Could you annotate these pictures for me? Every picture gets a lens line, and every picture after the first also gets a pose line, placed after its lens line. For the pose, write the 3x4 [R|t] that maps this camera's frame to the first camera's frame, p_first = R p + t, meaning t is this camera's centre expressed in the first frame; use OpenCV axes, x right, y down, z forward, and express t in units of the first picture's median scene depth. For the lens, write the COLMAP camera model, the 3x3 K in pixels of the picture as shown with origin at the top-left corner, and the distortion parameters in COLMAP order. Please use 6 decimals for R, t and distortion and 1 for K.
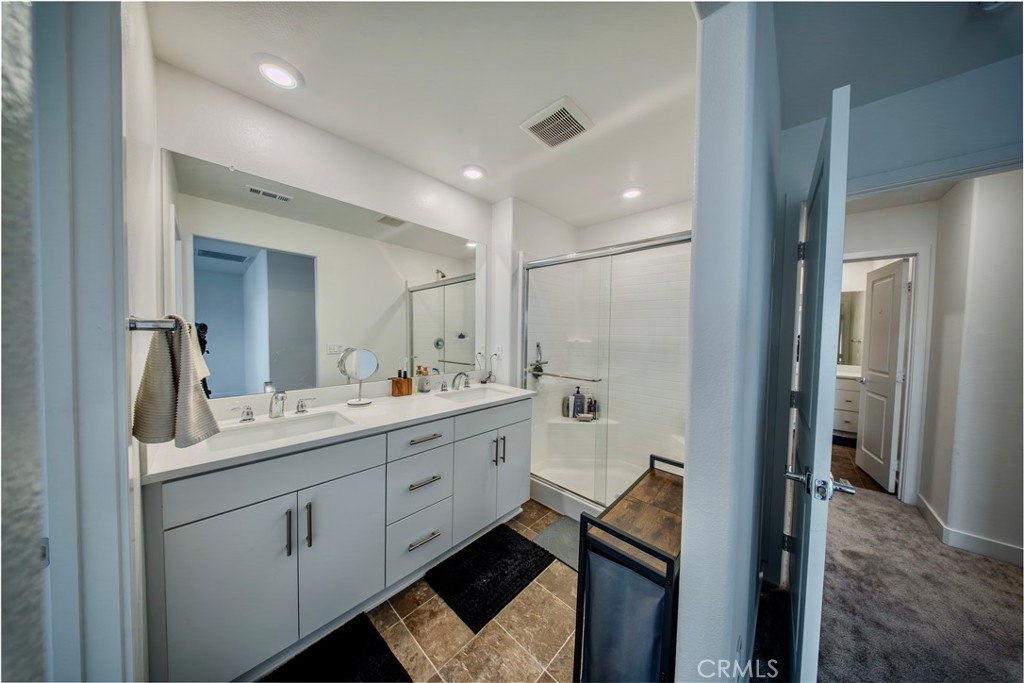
lens RADIAL K [[306.9, 0, 512.0], [0, 306.9, 341.5], [0, 0, 1]] dist [-0.000113, -0.000052]
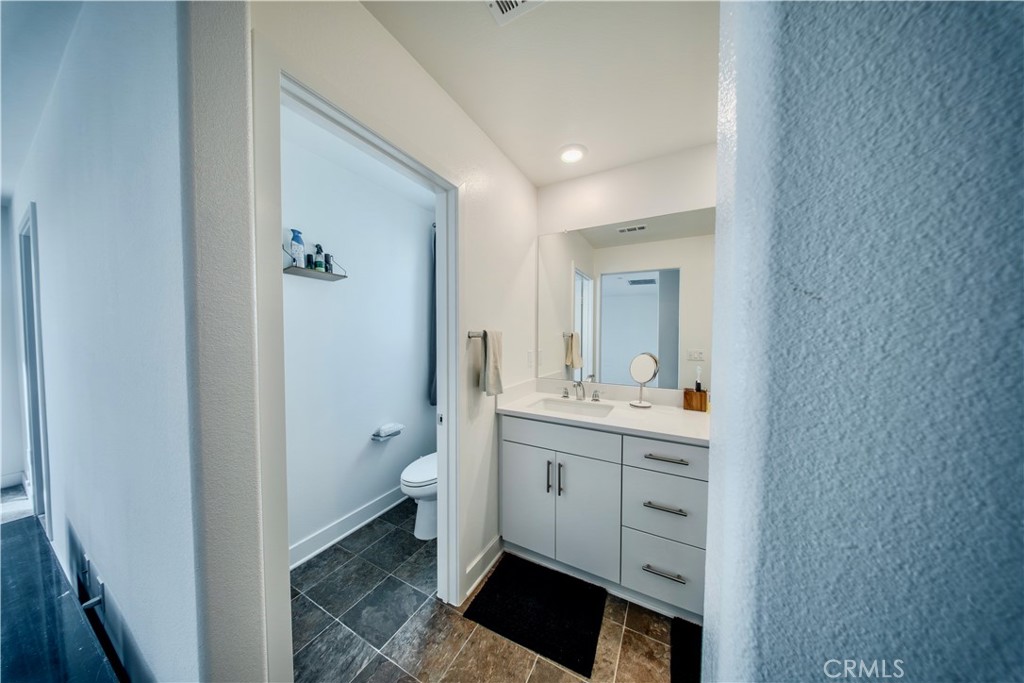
lens RADIAL K [[300.5, 0, 511.7], [0, 300.5, 343.5], [0, 0, 1]] dist [-0.000945, -0.000071]
pose [[0.257018, 0.018903, -0.966222, 0.461893], [-0.034460, 0.999352, 0.010384, -0.009779], [0.965792, 0.030627, 0.257503, 0.360430]]
